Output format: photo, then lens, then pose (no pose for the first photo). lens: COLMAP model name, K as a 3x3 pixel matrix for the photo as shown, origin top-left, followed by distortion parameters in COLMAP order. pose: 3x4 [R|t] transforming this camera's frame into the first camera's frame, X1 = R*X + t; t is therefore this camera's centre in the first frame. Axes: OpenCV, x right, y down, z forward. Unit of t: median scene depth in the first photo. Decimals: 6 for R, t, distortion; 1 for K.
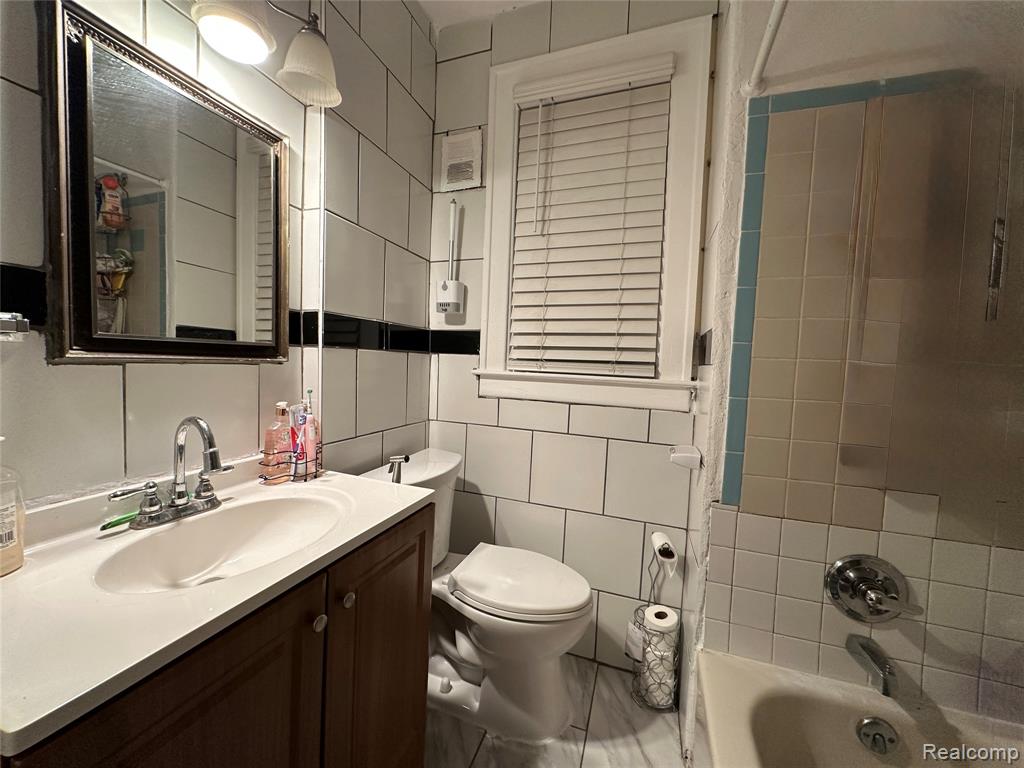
lens RADIAL K [[408.3, 0, 508.4], [0, 408.3, 383.0], [0, 0, 1]] dist [0.009464, 0.000219]
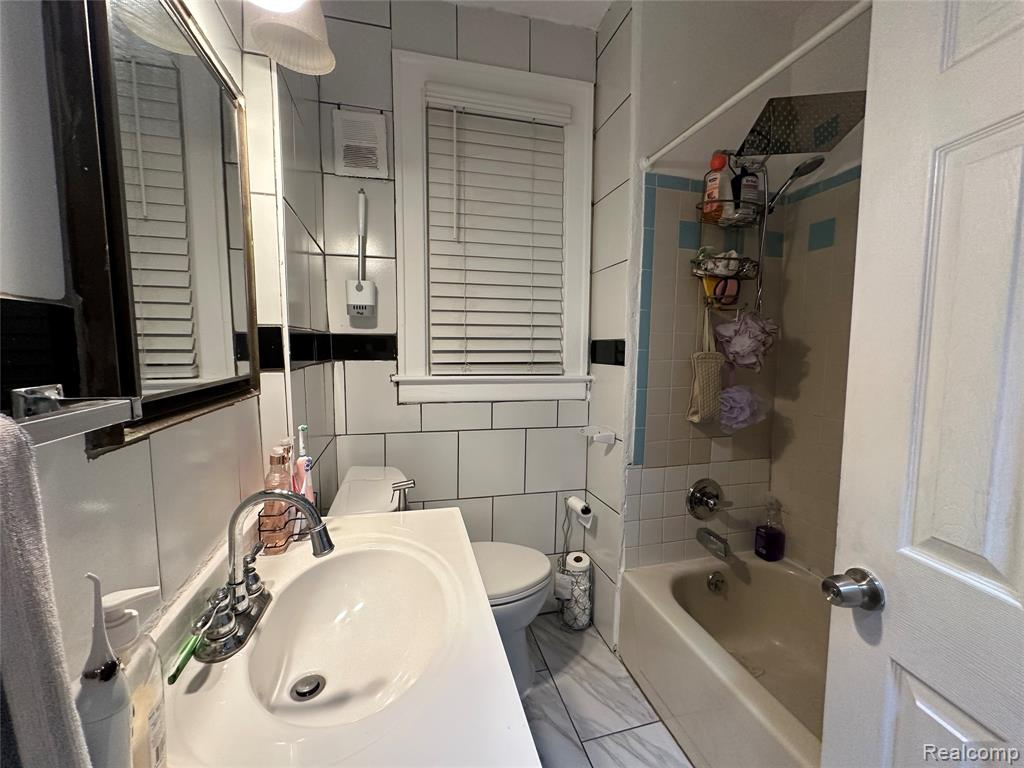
lens RADIAL K [[408.3, 0, 508.1], [0, 408.3, 383.8], [0, 0, 1]] dist [0.009464, 0.000219]
pose [[0.828208, -0.083990, 0.554091, -0.444977], [0.052236, 0.995971, 0.072892, -0.080673], [-0.557981, -0.031426, 0.829259, 0.072379]]
